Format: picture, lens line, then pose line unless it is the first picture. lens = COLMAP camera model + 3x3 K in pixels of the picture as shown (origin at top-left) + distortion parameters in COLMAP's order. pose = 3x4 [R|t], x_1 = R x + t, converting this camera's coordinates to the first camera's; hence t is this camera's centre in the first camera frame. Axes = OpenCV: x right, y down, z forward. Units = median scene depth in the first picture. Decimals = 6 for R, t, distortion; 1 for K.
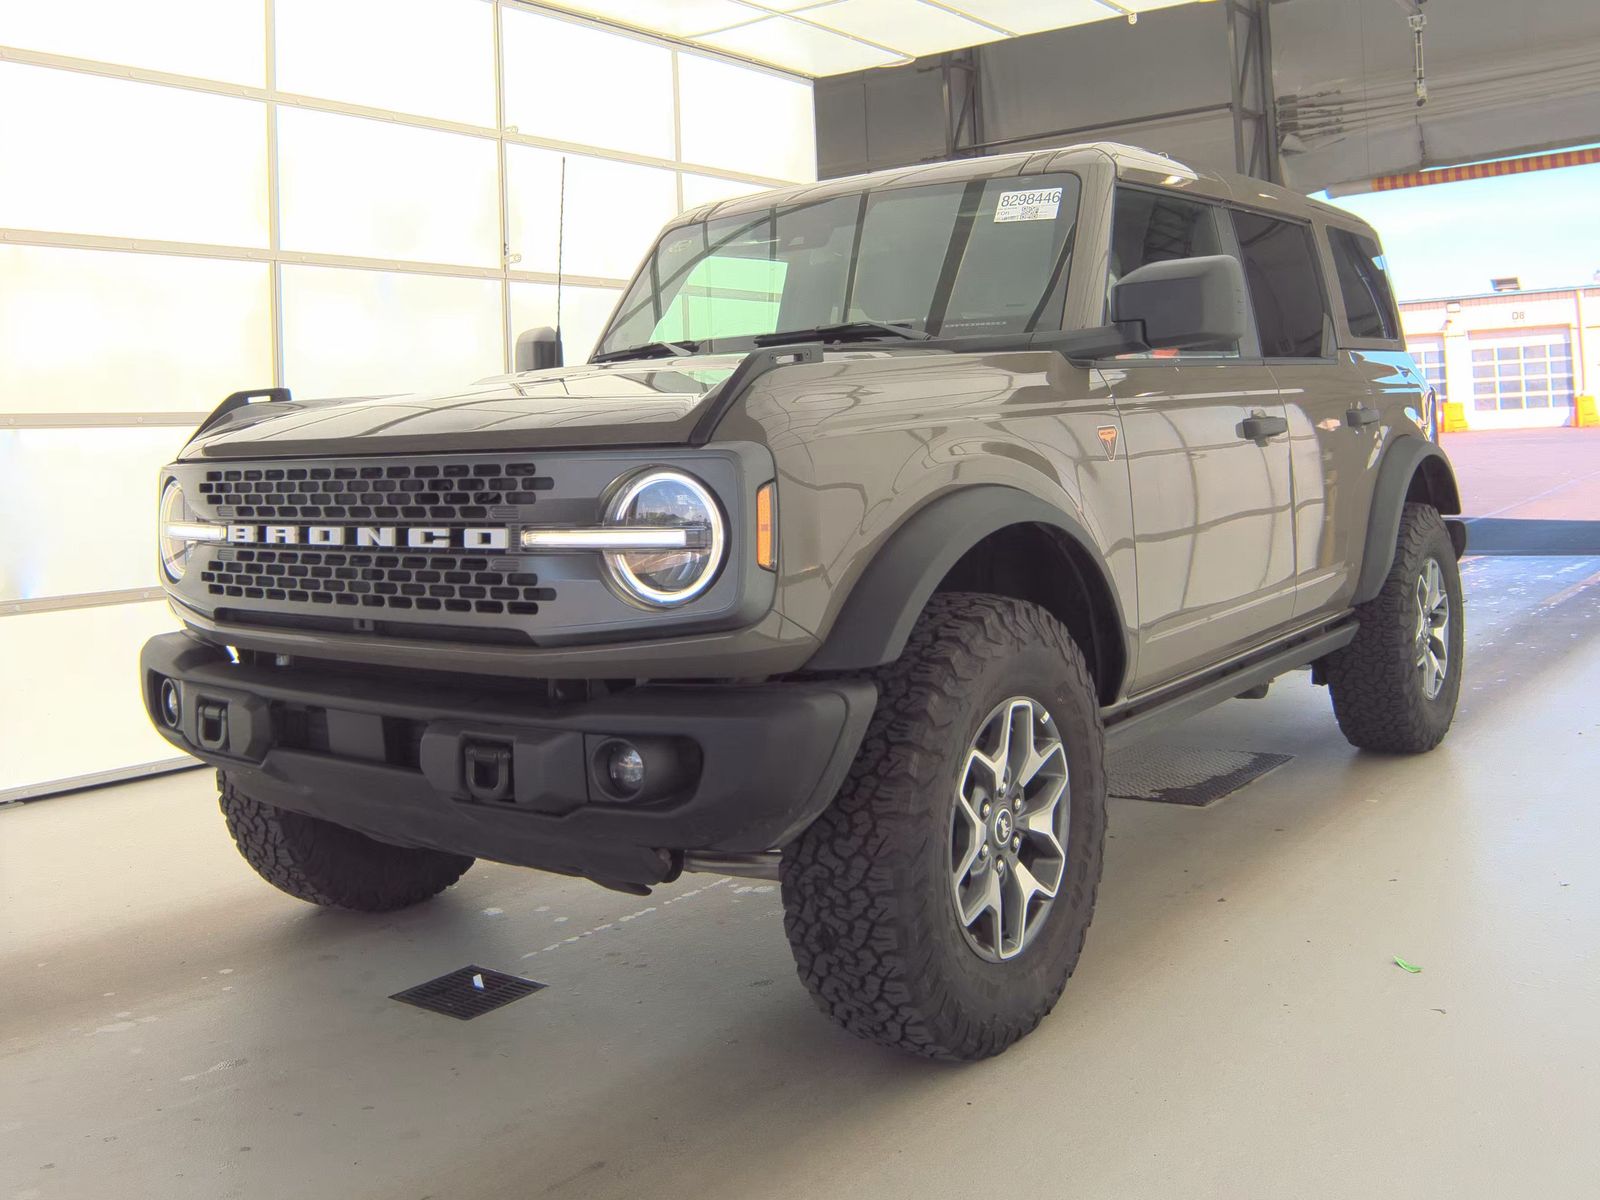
lens RADIAL K [[1737.7, 0, 800.3], [0, 1737.7, 508.7], [0, 0, 1]] dist [-0.000086, -0.006414]
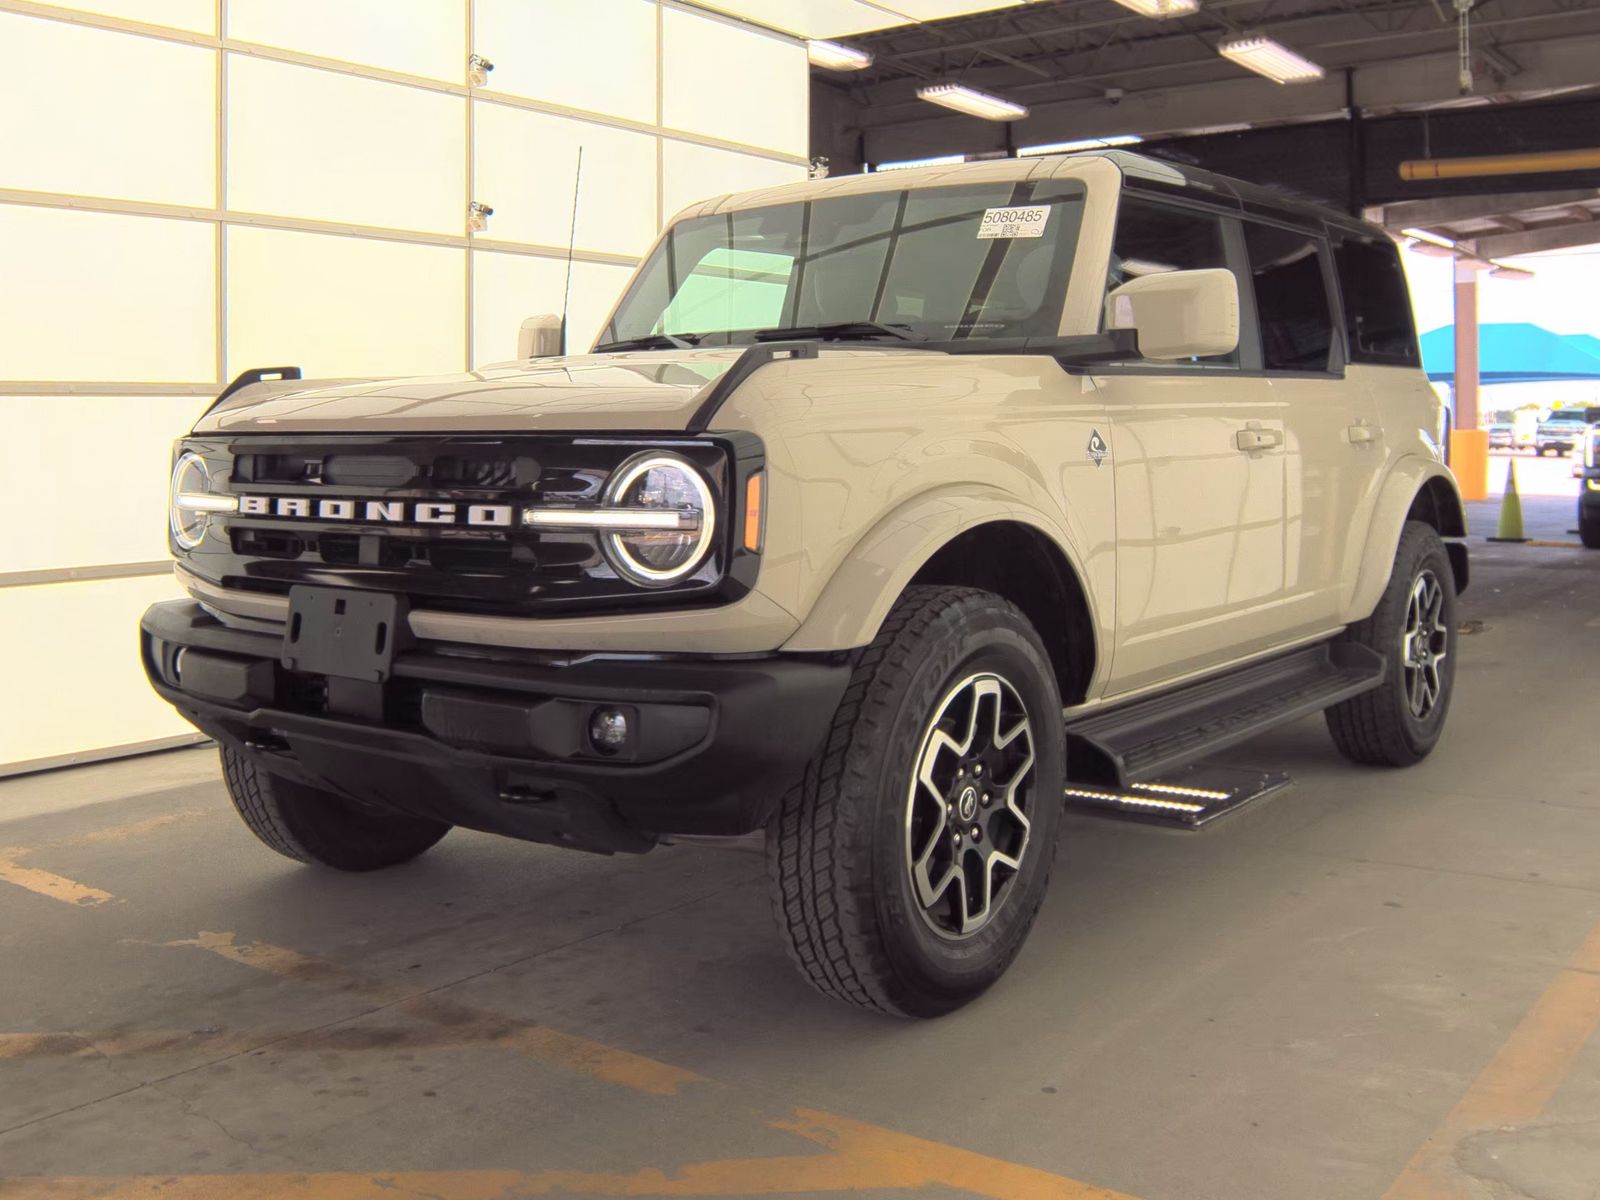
lens RADIAL K [[1965.1, 0, 800.0], [0, 1965.1, 600.0], [0, 0, 1]] dist [-0.014169, -0.006135]
pose [[0.999256, 0.036537, -0.012379, 0.021648], [-0.036024, 0.998574, 0.039401, 0.012776], [0.013801, -0.038925, 0.999147, -0.169912]]
